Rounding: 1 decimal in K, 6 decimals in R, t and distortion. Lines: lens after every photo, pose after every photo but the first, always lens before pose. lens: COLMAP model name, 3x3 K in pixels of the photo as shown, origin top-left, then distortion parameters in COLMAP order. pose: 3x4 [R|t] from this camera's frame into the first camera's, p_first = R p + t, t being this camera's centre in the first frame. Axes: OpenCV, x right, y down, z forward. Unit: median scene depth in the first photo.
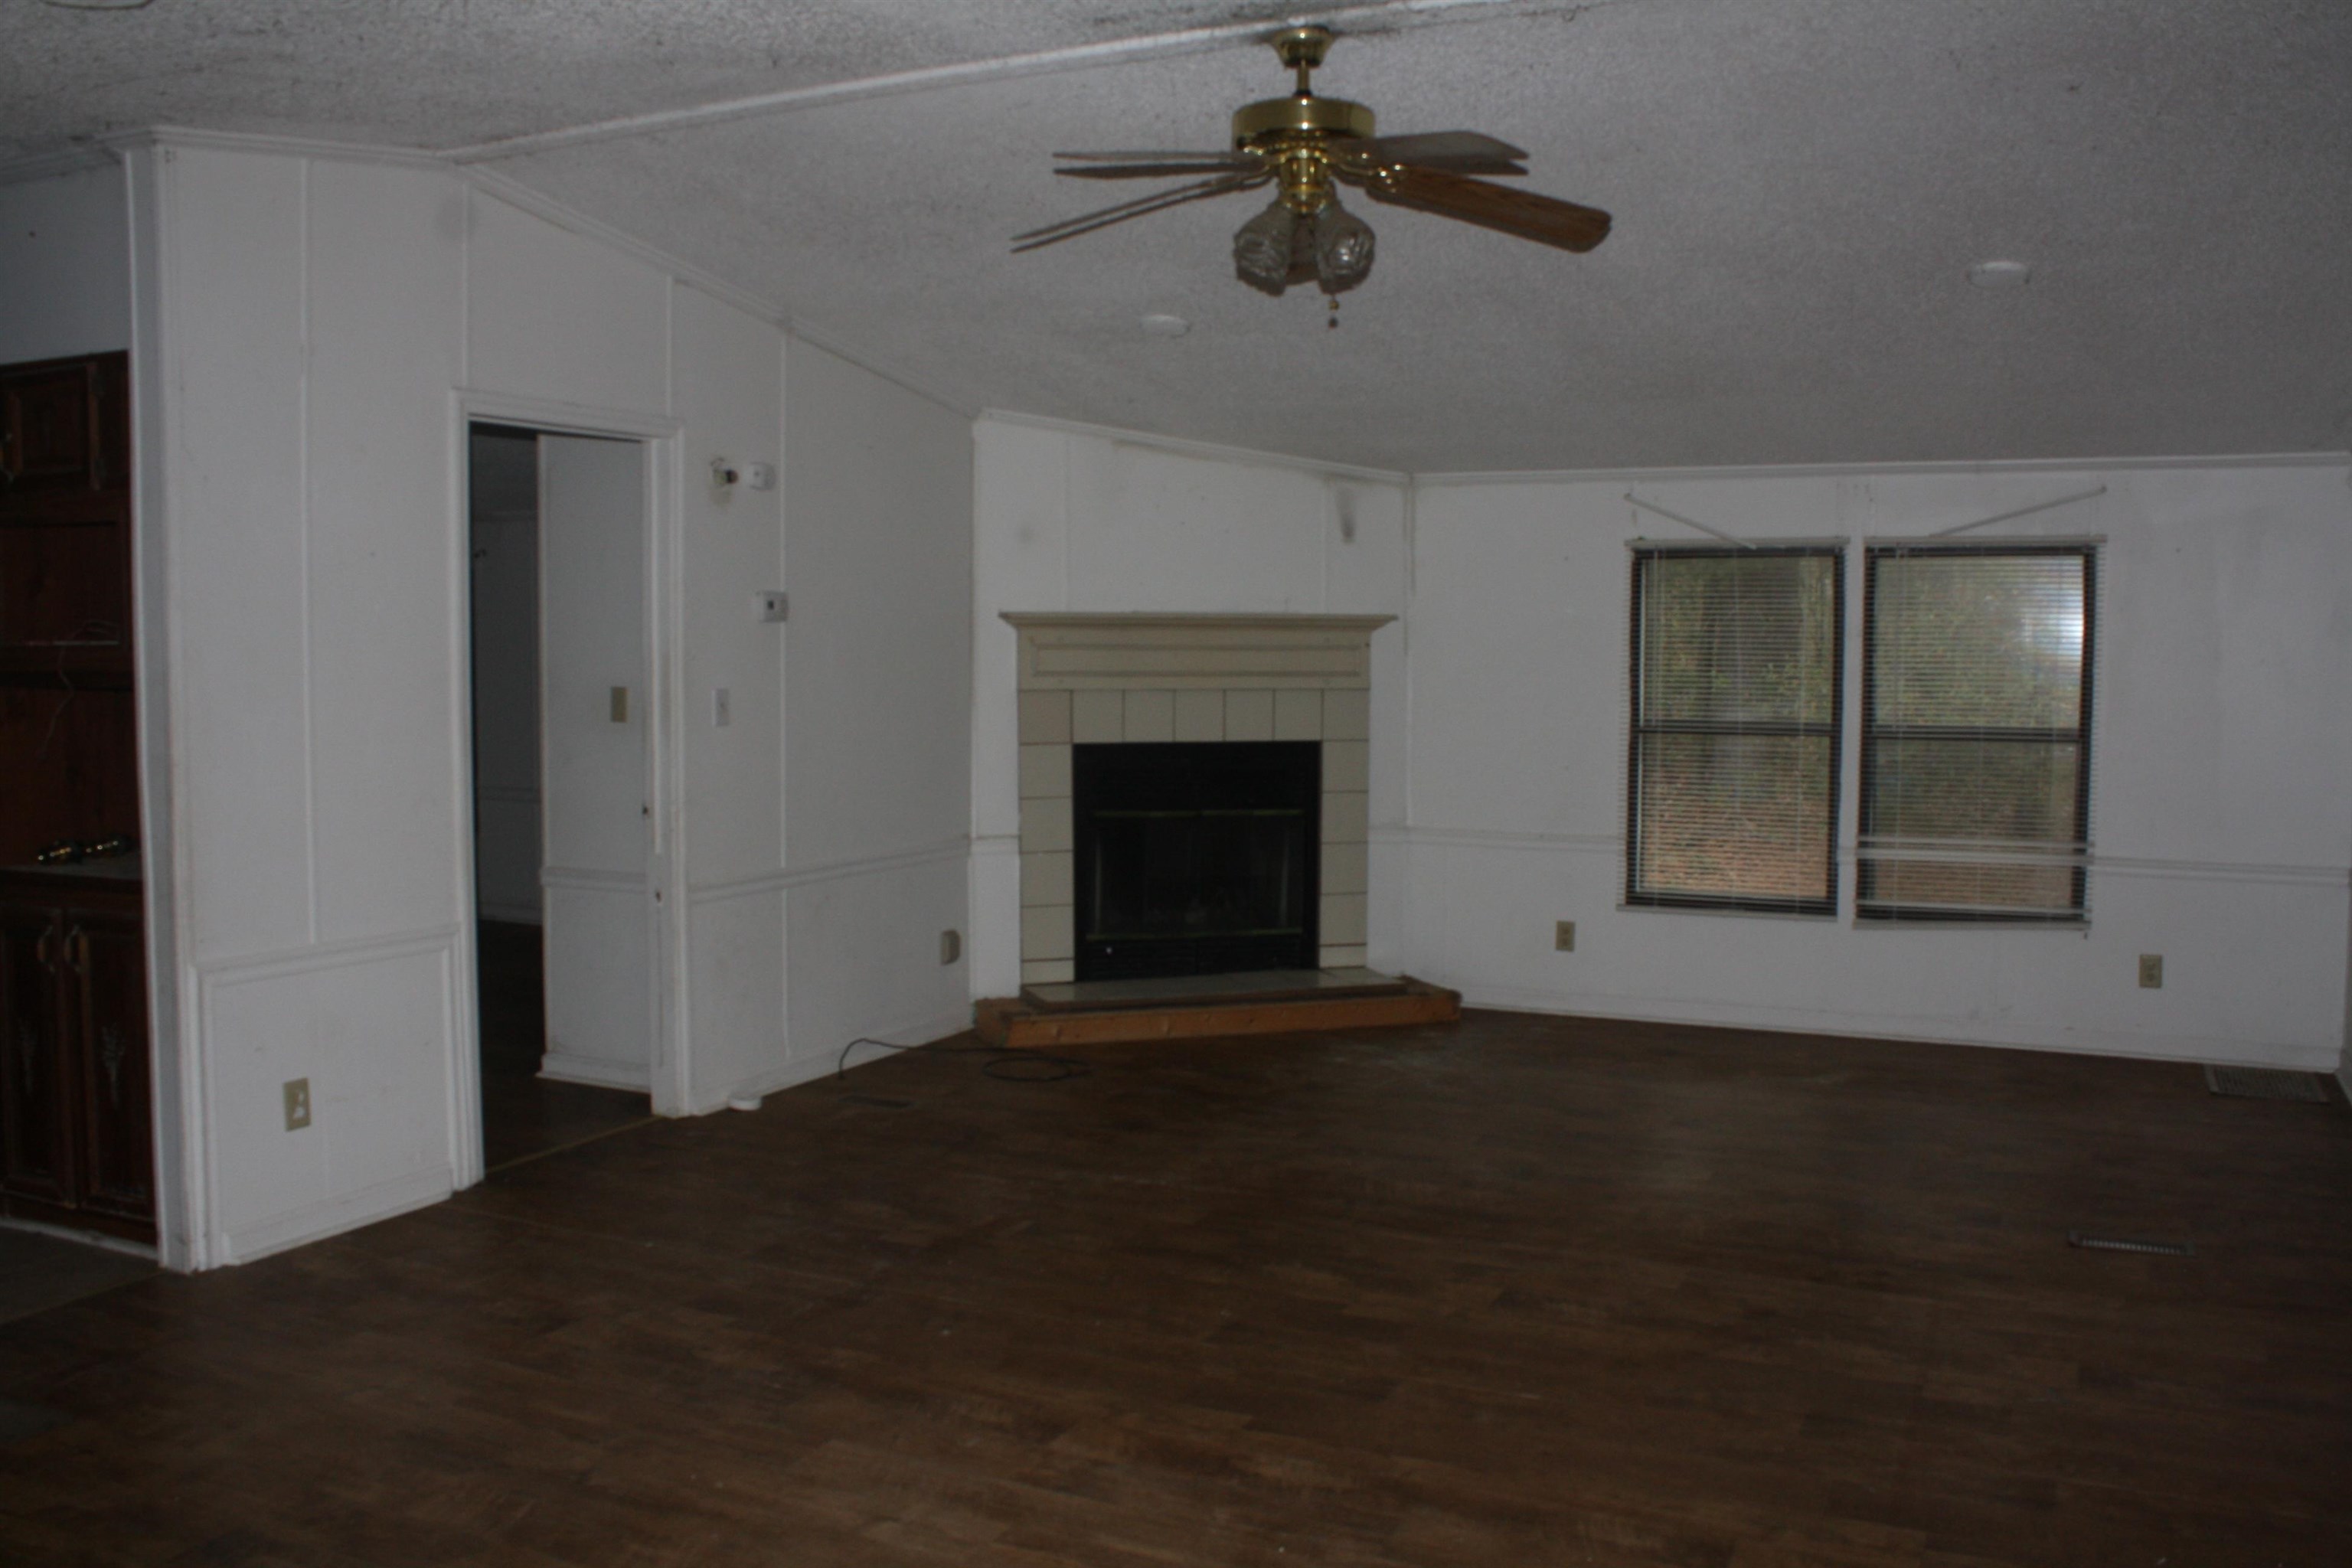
lens RADIAL K [[1951.5, 0, 1176.0], [0, 1951.5, 784.0], [0, 0, 1]] dist [-0.163109, 0.138385]
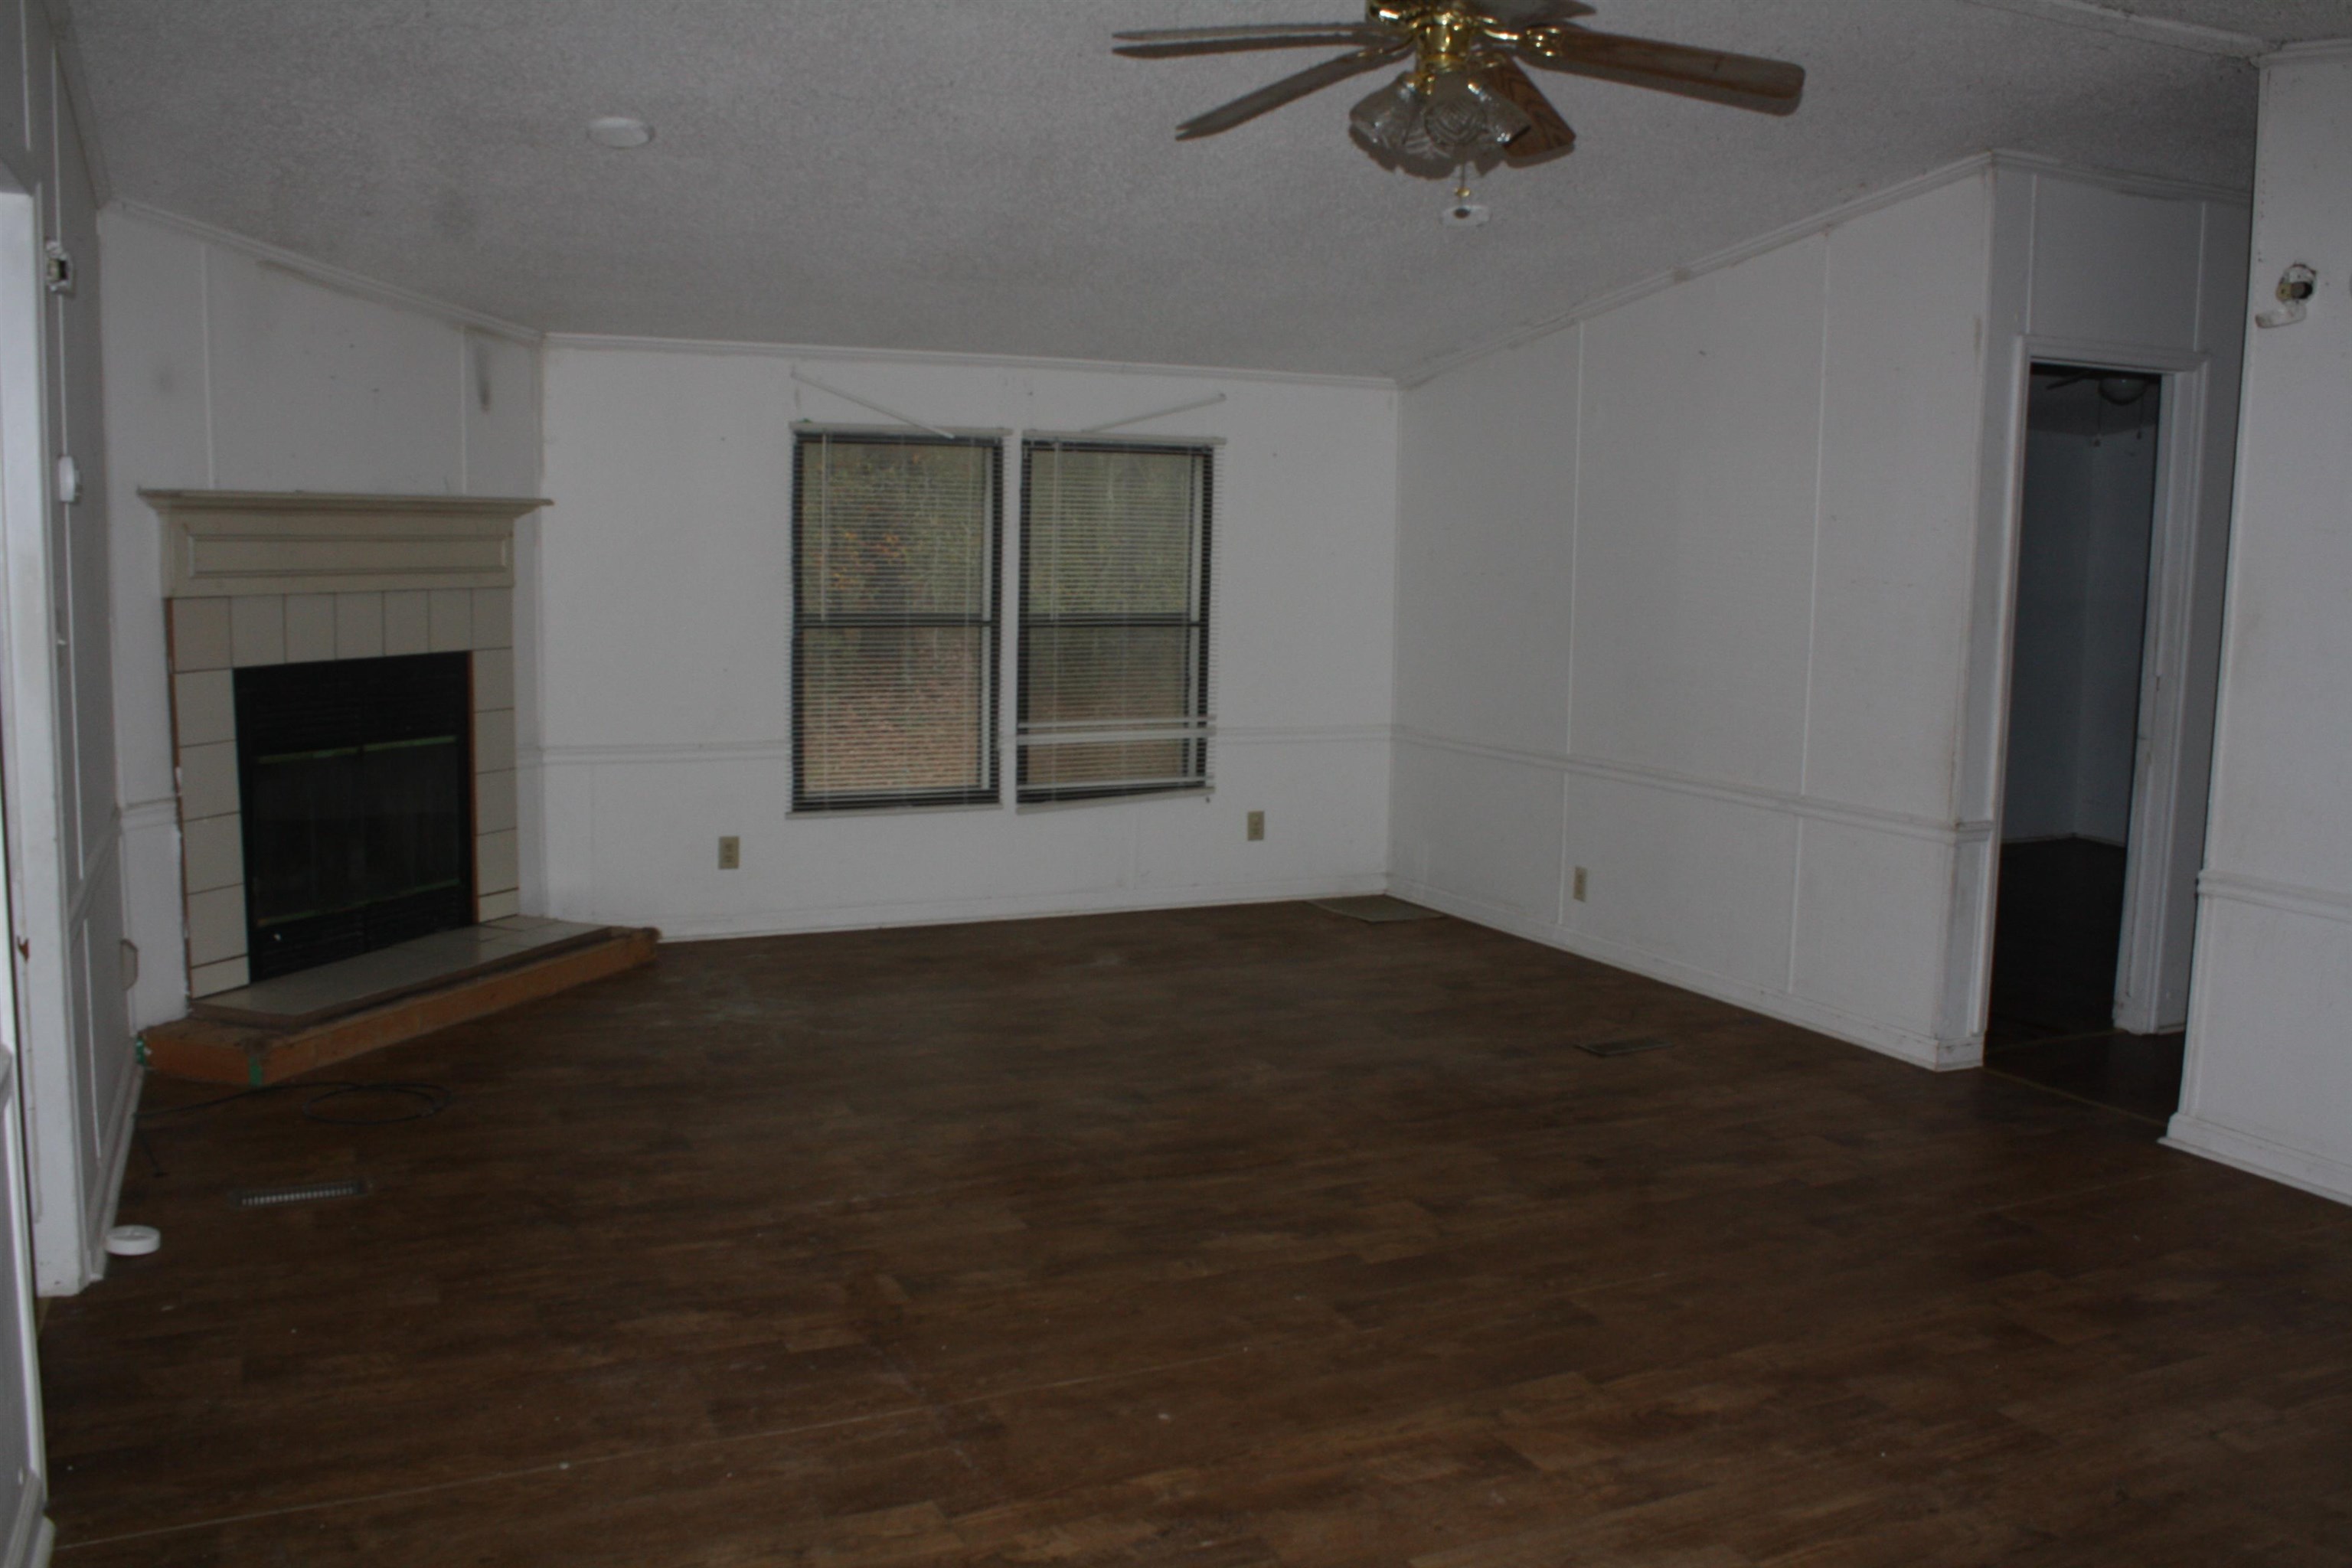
lens RADIAL K [[1951.5, 0, 1176.0], [0, 1951.5, 784.0], [0, 0, 1]] dist [-0.163109, 0.138385]
pose [[0.637886, -0.087719, 0.765119, -0.387598], [0.036571, 0.995821, 0.083678, -0.024446], [-0.769262, -0.025396, 0.638428, 0.269647]]
